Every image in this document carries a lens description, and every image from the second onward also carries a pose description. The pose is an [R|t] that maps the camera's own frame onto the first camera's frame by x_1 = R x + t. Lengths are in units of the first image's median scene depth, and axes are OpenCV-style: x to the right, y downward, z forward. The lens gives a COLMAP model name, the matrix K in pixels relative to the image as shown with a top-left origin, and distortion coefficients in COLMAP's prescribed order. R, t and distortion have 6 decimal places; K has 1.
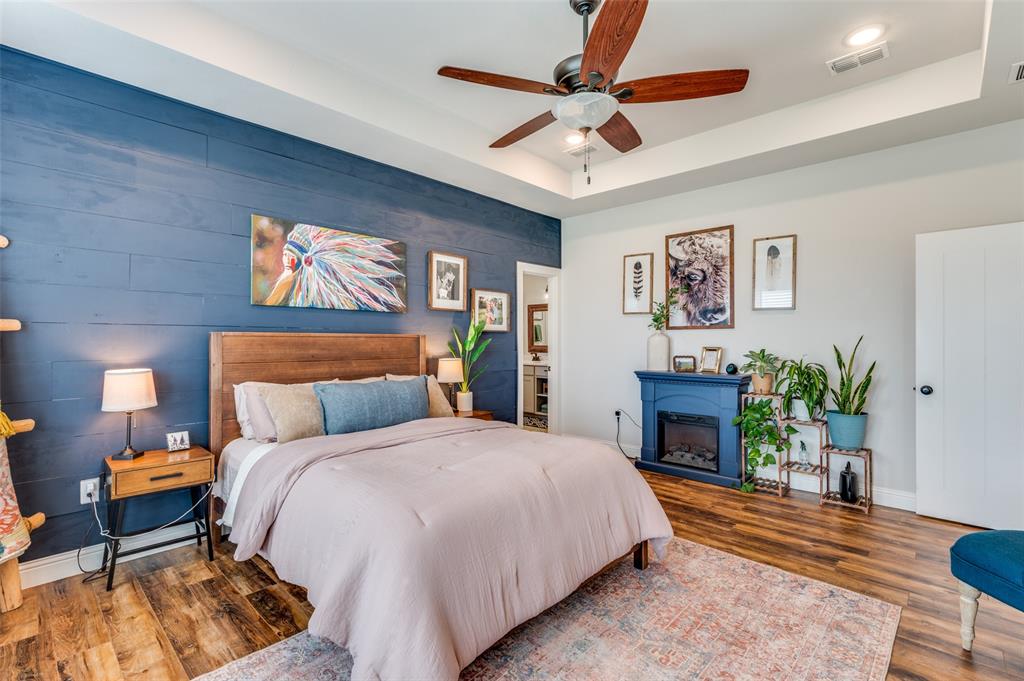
lens RADIAL K [[458.7, 0, 505.7], [0, 458.7, 338.1], [0, 0, 1]] dist [-0.000841, 0.000167]
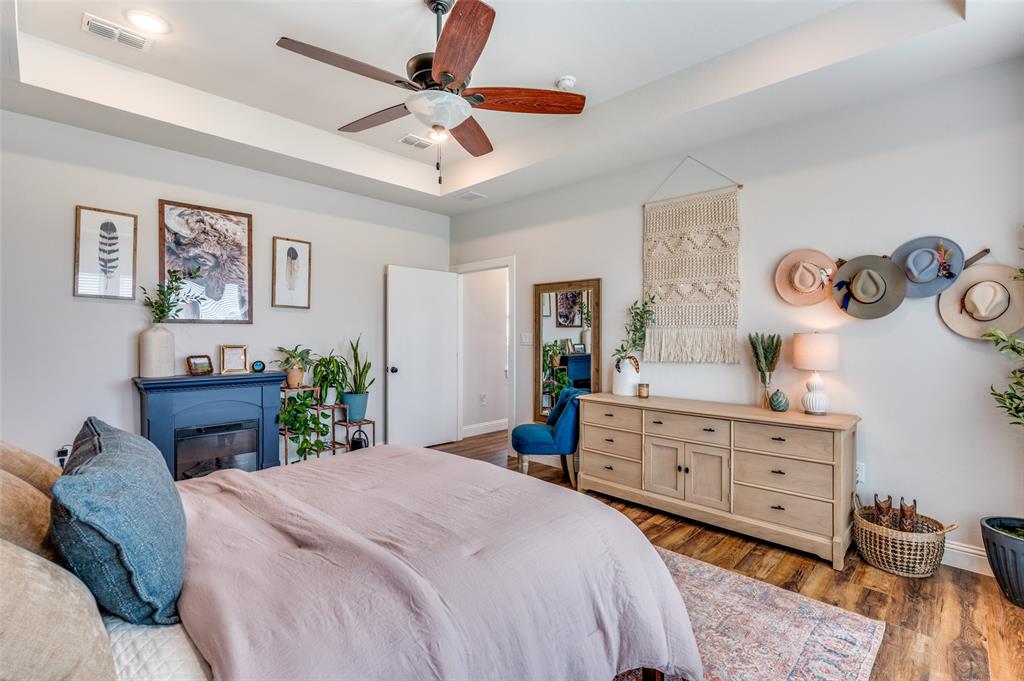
lens RADIAL K [[458.7, 0, 505.7], [0, 458.7, 338.1], [0, 0, 1]] dist [-0.000841, 0.000167]
pose [[0.032811, -0.010011, 0.999411, -0.416663], [-0.013996, 0.999847, 0.010474, -0.009041], [-0.999364, -0.014331, 0.032666, 0.422726]]
